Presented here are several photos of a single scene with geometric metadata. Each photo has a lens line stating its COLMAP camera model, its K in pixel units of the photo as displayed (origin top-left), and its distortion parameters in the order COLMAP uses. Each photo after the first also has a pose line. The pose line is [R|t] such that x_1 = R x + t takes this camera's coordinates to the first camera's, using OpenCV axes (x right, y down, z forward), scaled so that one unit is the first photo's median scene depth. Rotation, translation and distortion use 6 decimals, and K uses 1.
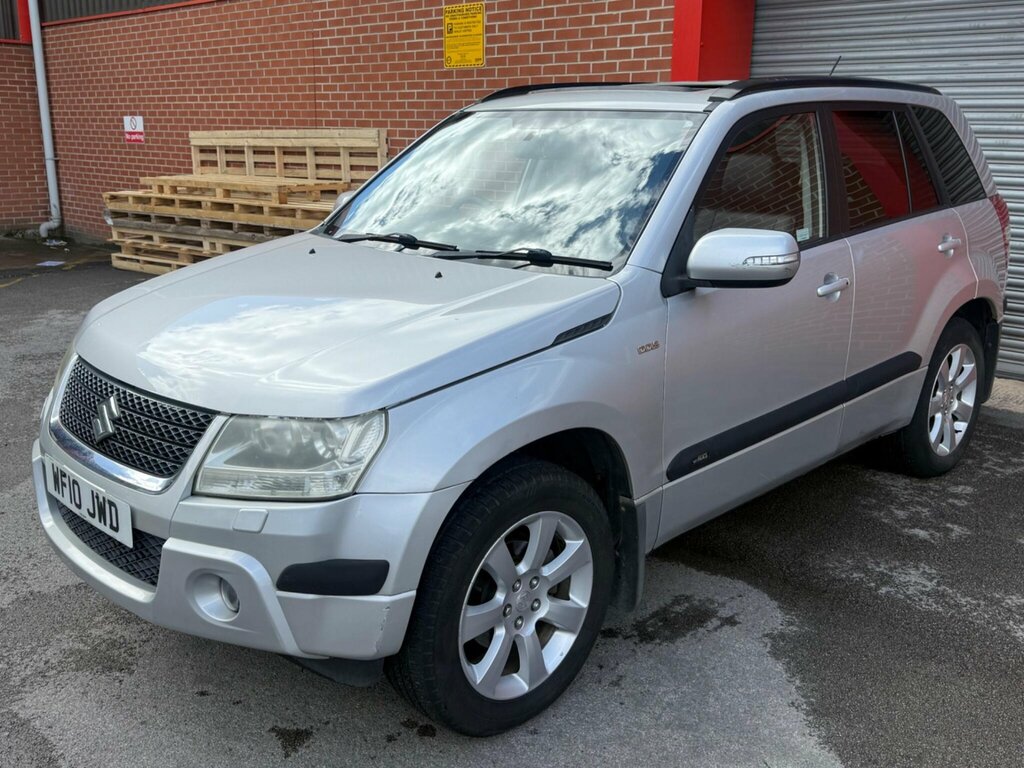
lens RADIAL K [[971.2, 0, 508.2], [0, 971.2, 375.8], [0, 0, 1]] dist [-0.018646, 0.000000]
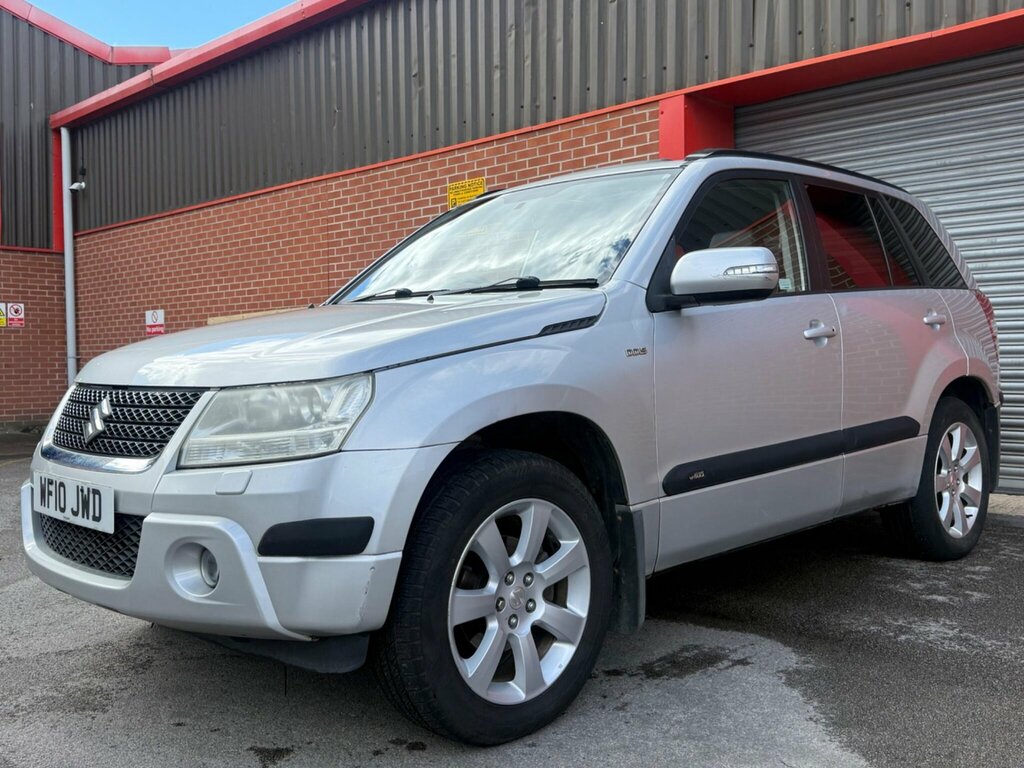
lens RADIAL K [[971.2, 0, 518.5], [0, 971.2, 379.4], [0, 0, 1]] dist [-0.018646, 0.000000]
pose [[0.999689, -0.024787, -0.002860, 0.022554], [0.023443, 0.972302, -0.232551, 0.221738], [0.008545, 0.232412, 0.972580, 0.015664]]
